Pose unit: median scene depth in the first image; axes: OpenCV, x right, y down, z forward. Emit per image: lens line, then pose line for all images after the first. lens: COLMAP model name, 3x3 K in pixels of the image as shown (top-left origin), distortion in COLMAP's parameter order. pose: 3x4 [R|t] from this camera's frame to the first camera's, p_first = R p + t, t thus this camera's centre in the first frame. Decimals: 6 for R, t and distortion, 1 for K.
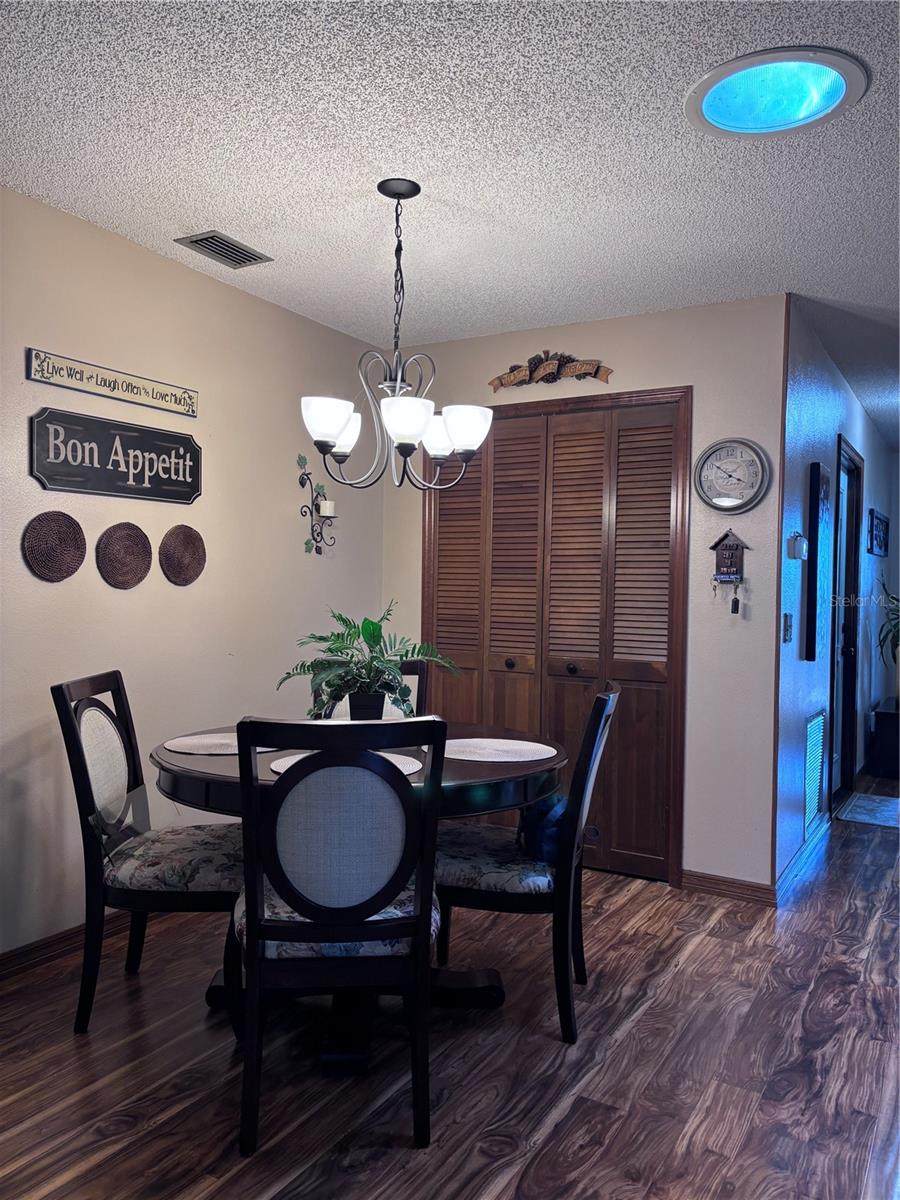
lens RADIAL K [[910.3, 0, 450.3], [0, 910.3, 607.4], [0, 0, 1]] dist [0.042055, -0.058924]
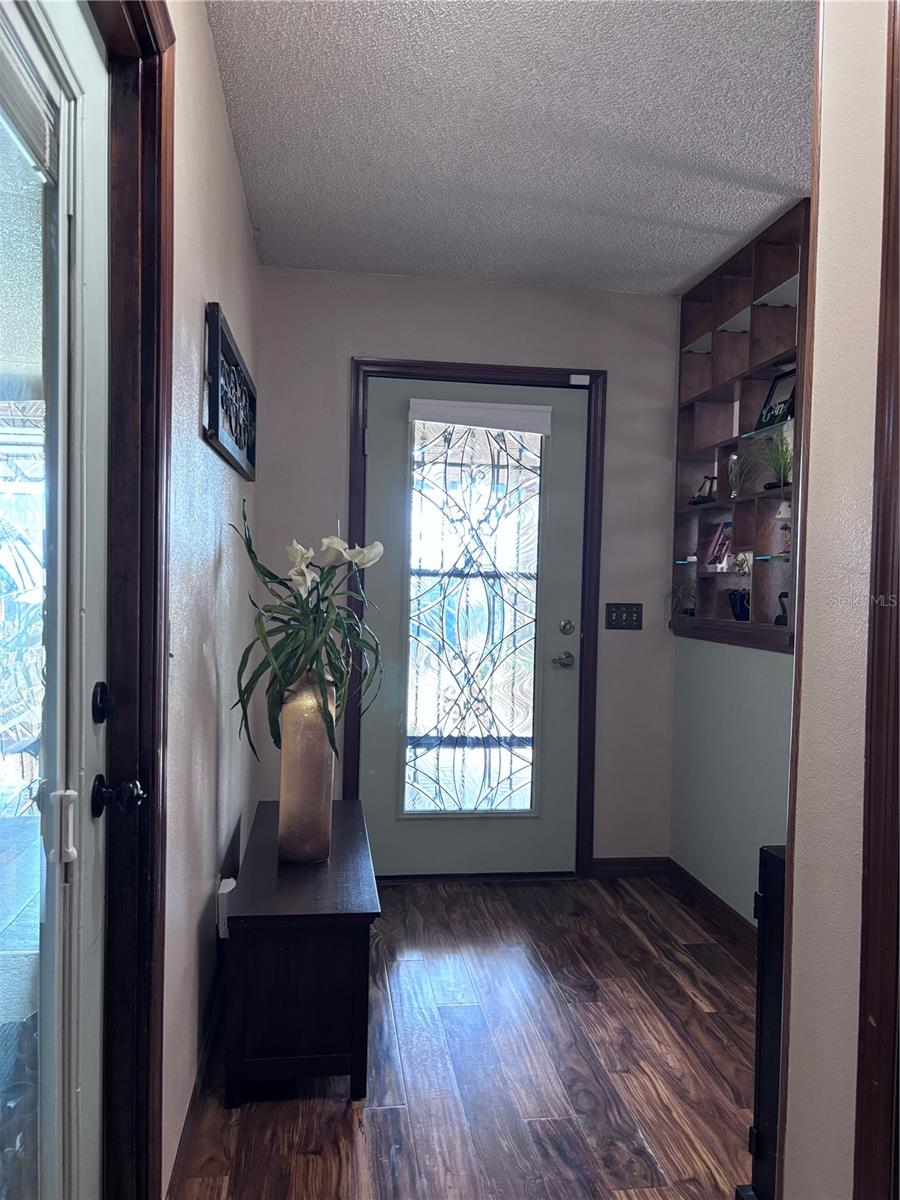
lens RADIAL K [[910.3, 0, 450.3], [0, 910.3, 607.4], [0, 0, 1]] dist [0.042055, -0.058924]
pose [[0.785076, -0.019652, 0.619088, 0.309055], [0.005863, 0.999688, 0.024300, -0.006215], [-0.619372, -0.015448, 0.784946, 0.660997]]
